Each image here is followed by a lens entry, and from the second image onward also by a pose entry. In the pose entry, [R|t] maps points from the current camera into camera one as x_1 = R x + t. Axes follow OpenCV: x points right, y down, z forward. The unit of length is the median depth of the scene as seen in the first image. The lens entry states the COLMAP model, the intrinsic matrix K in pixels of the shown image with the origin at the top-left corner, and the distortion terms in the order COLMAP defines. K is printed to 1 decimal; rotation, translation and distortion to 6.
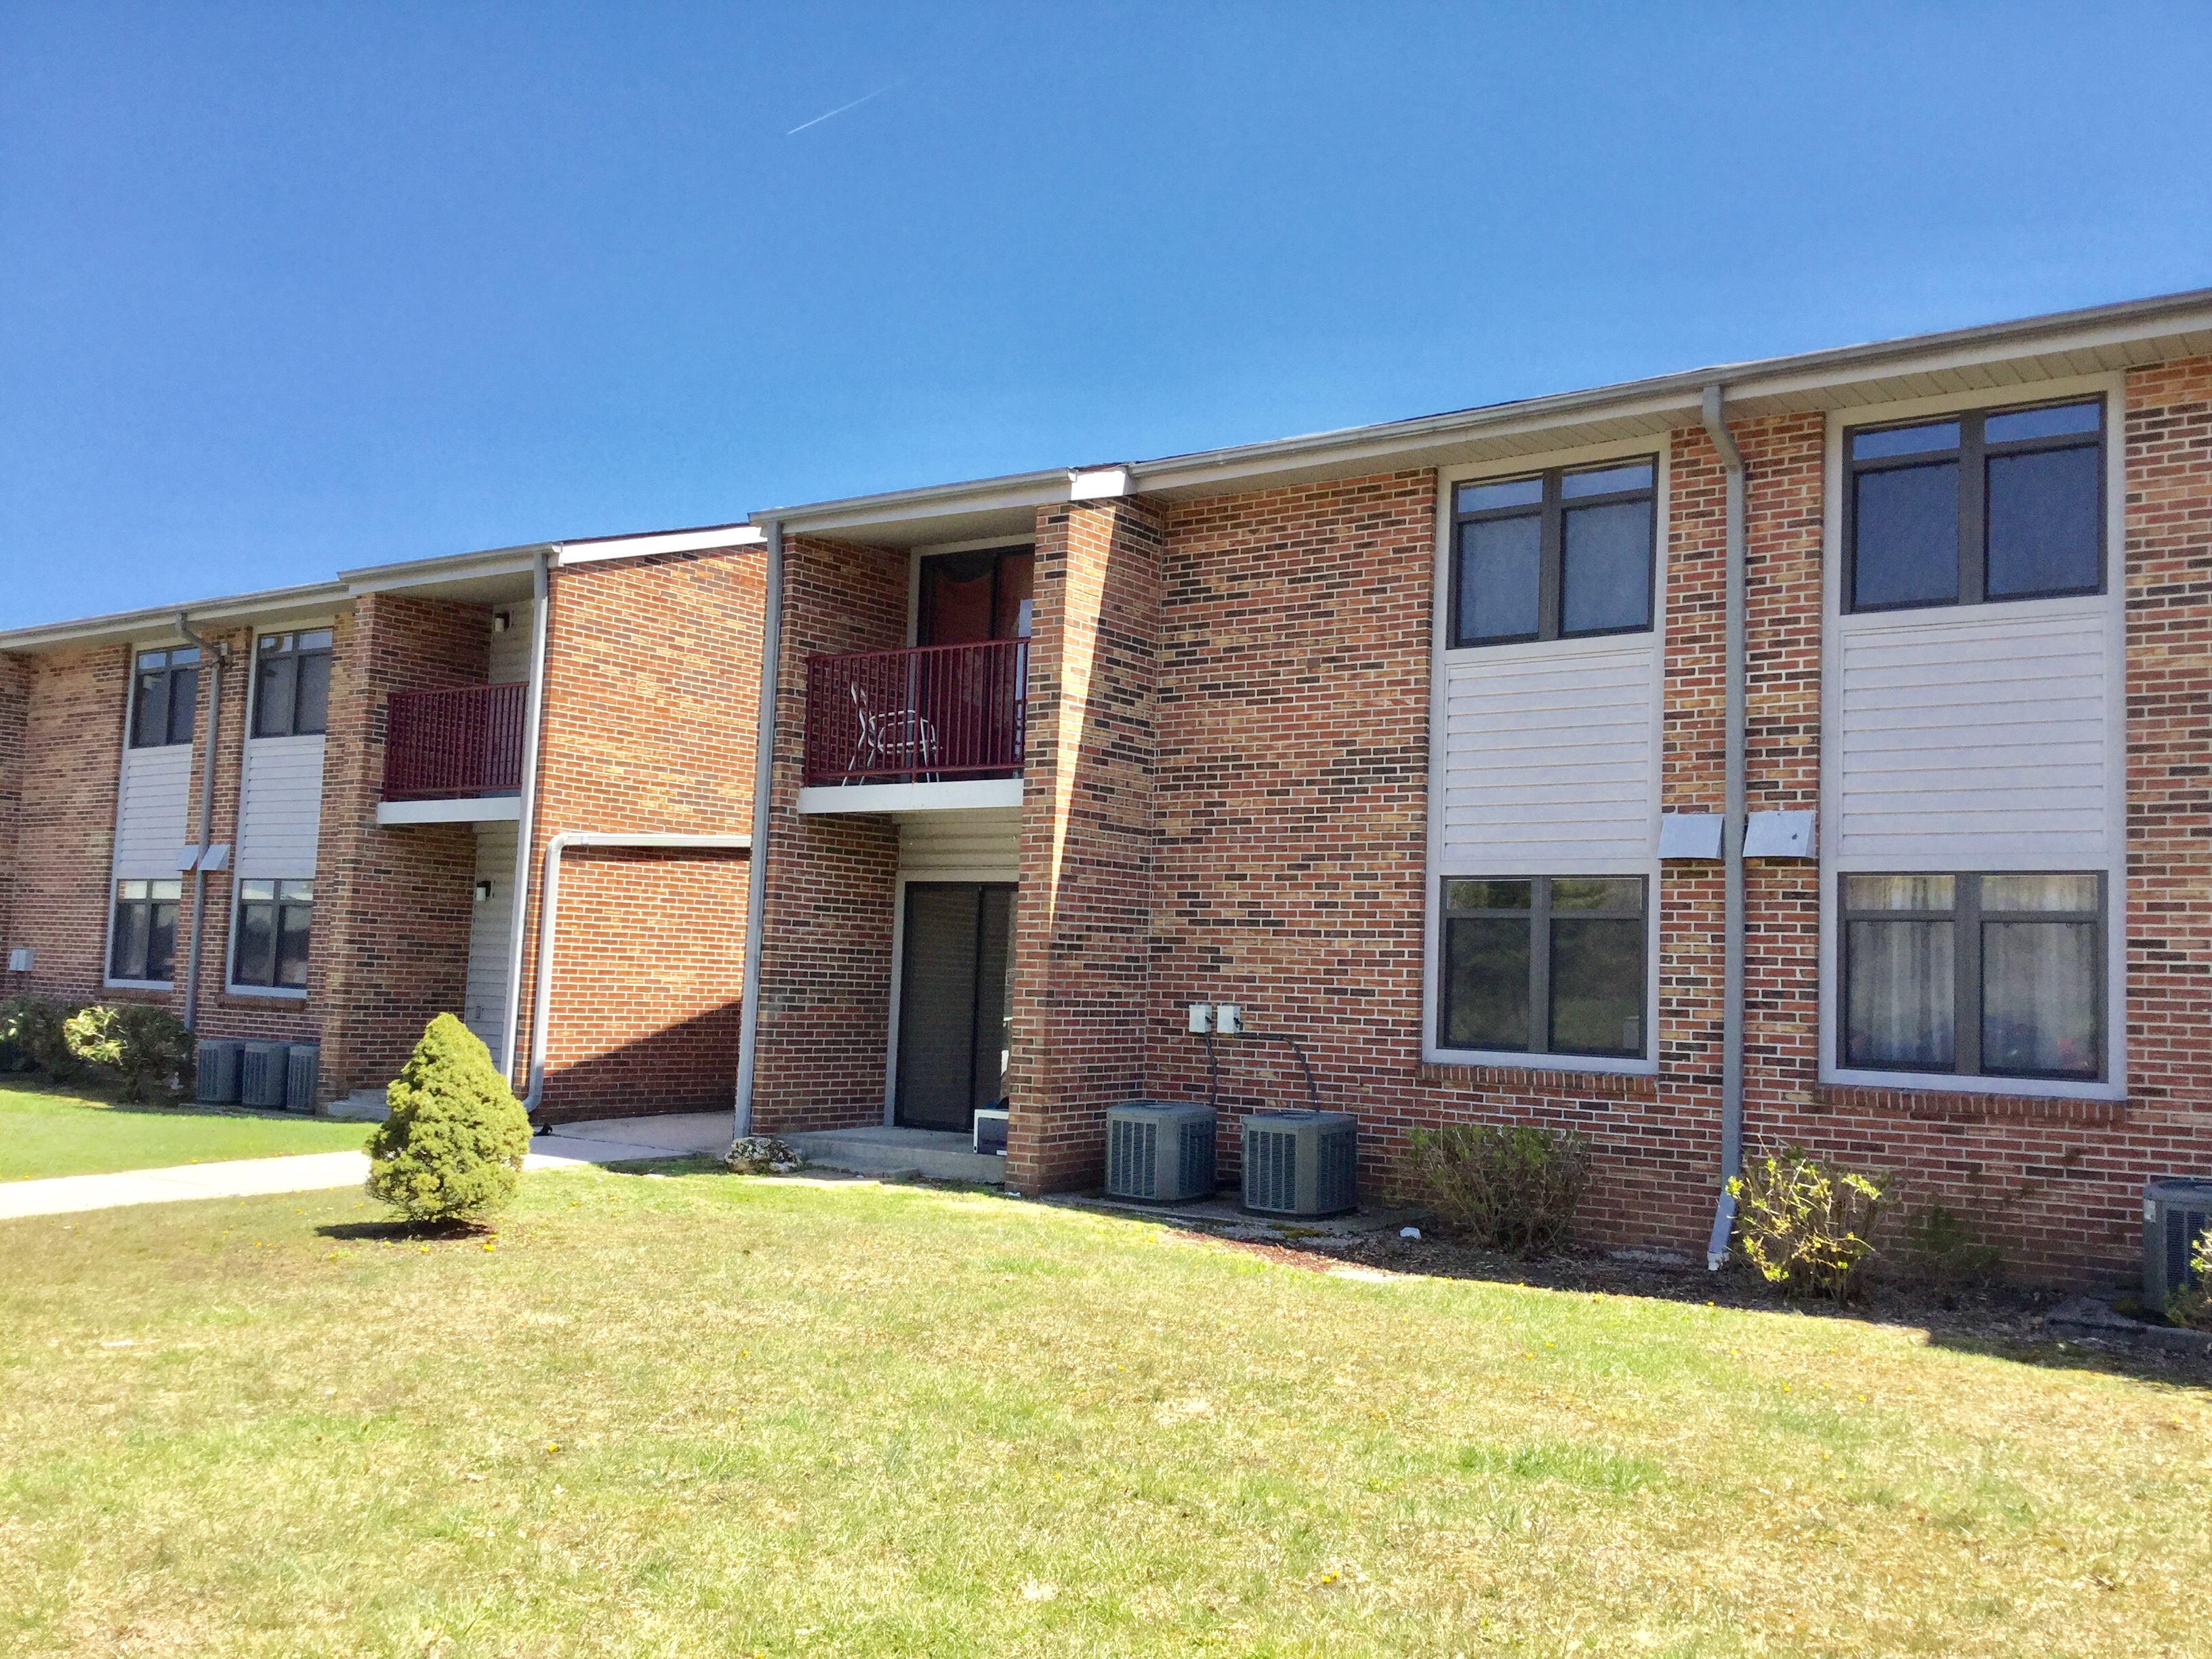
lens RADIAL K [[2012.6, 0, 1106.0], [0, 2012.6, 829.5], [0, 0, 1]] dist [0.008036, 0.005128]
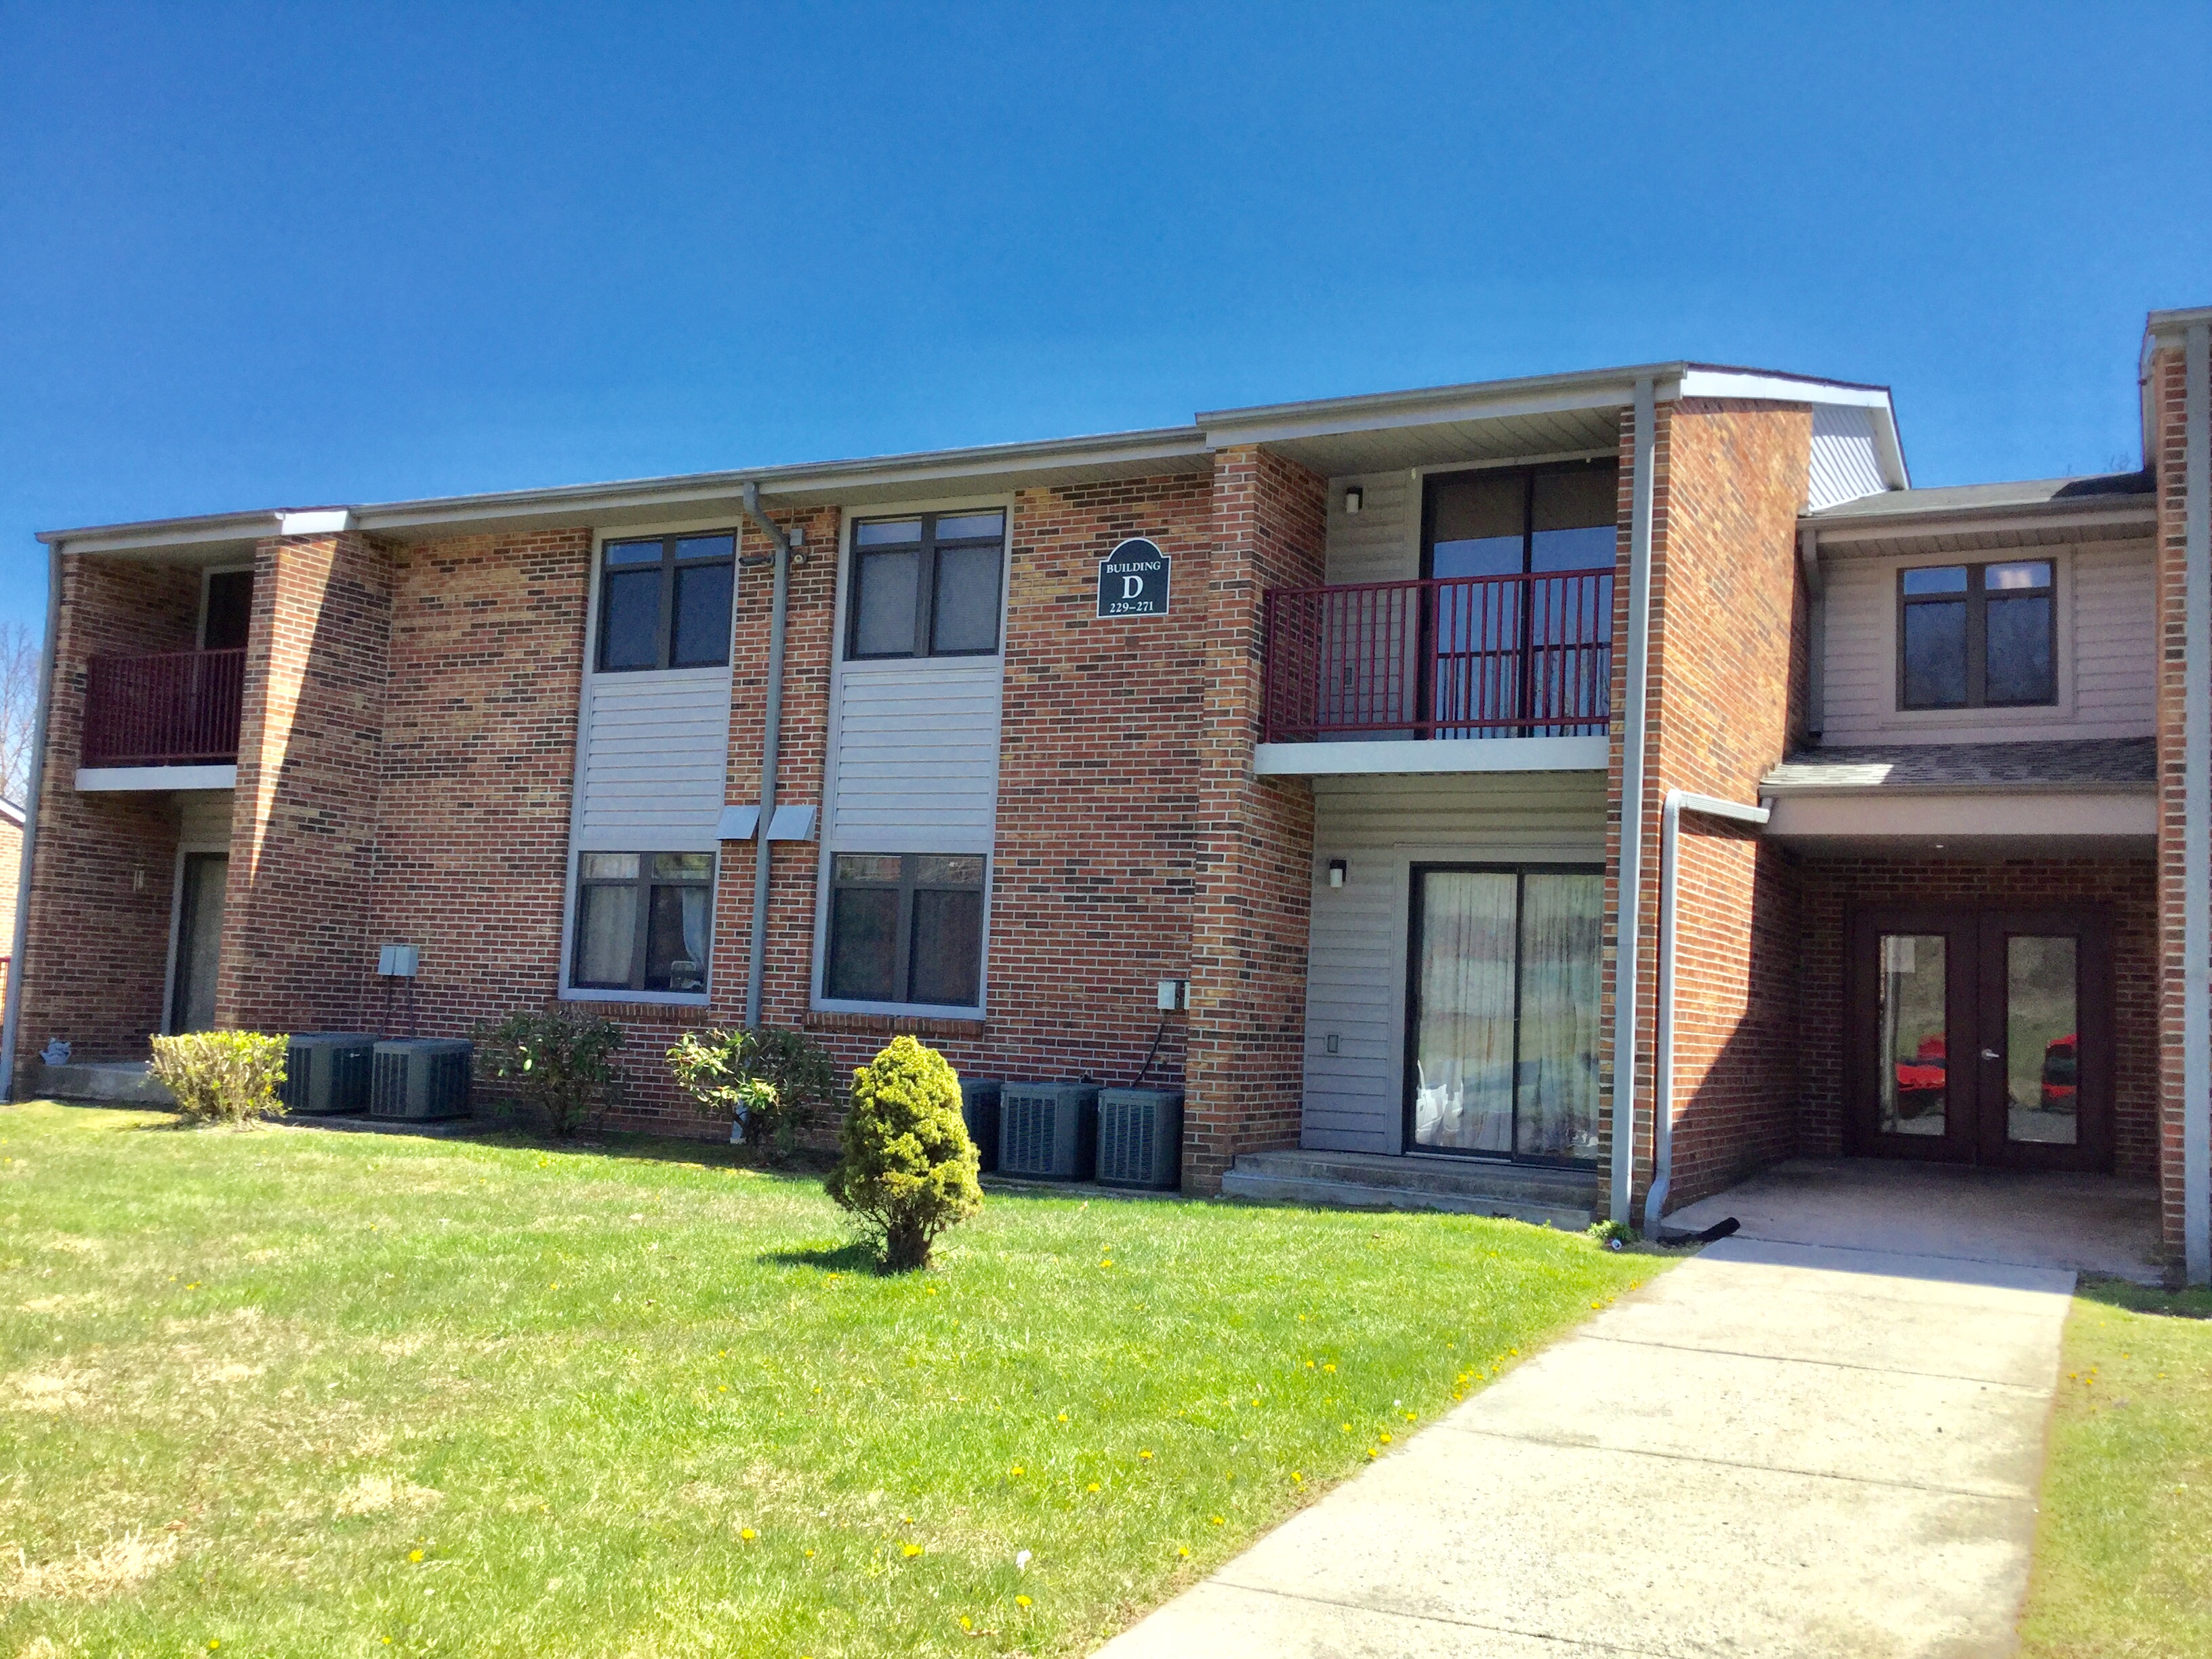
lens RADIAL K [[1984.0, 0, 1106.0], [0, 1984.0, 829.5], [0, 0, 1]] dist [0.099239, 0.001786]
pose [[0.987811, 0.020716, 0.154275, -0.438121], [-0.020226, 0.999784, -0.004748, 0.017429], [-0.154340, 0.001570, 0.988017, 0.274416]]
